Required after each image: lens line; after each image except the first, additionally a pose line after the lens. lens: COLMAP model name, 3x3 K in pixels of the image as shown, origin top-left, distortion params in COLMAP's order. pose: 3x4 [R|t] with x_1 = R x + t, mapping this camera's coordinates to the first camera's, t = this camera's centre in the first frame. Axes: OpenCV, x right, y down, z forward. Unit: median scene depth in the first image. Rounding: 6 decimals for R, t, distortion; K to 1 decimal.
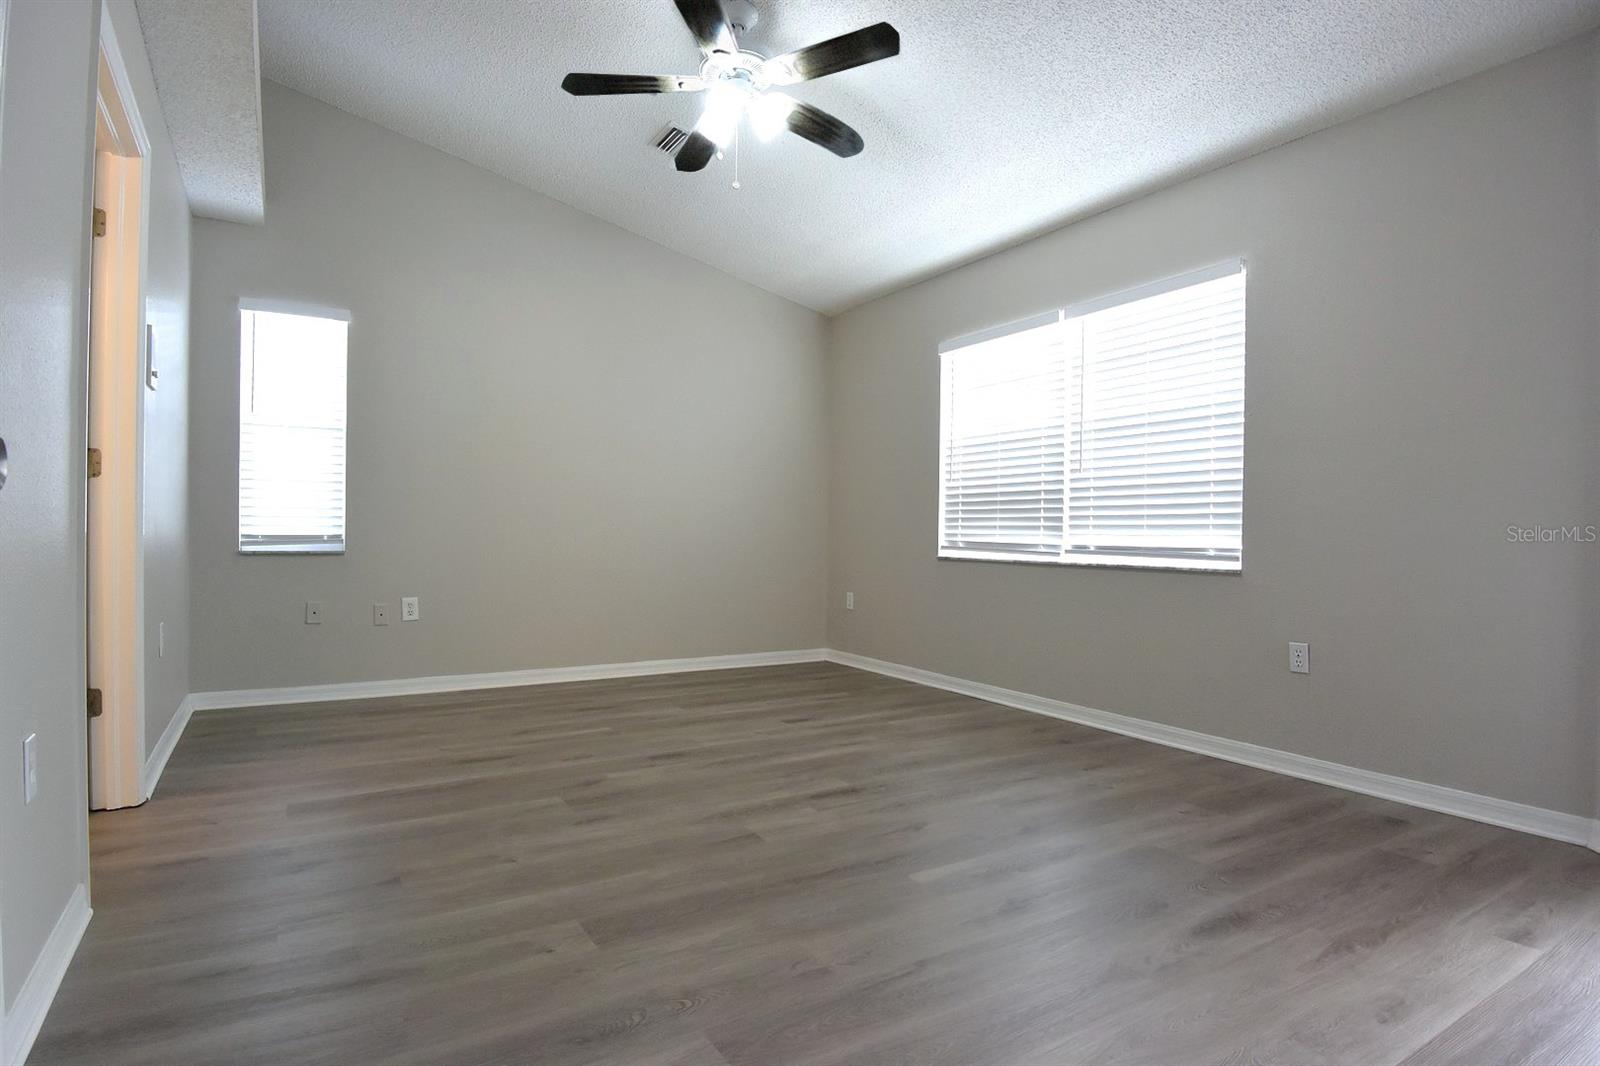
lens RADIAL K [[836.2, 0, 809.3], [0, 836.2, 545.5], [0, 0, 1]] dist [0.001611, -0.029817]
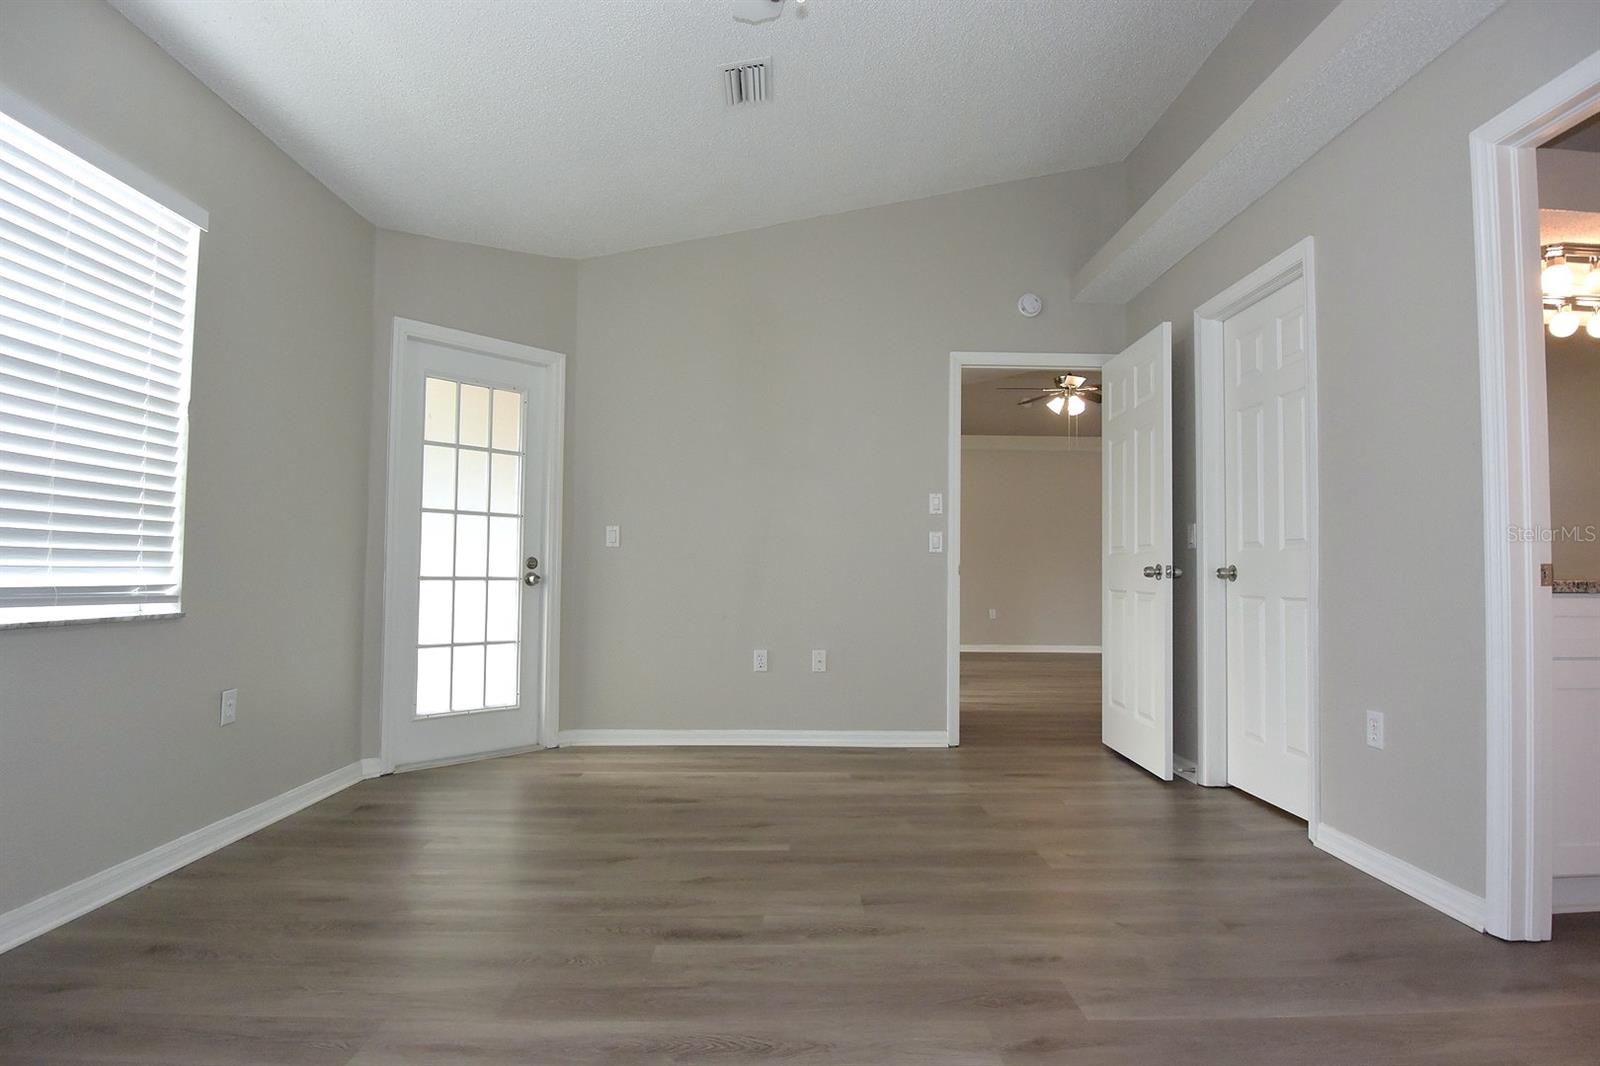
lens RADIAL K [[841.4, 0, 800.0], [0, 841.4, 533.0], [0, 0, 1]] dist [0.003183, -0.030454]
pose [[-0.853090, 0.000890, 0.521763, -0.386713], [-0.016791, 0.999434, -0.029159, -0.032314], [-0.521494, -0.033636, -0.852592, 1.445968]]
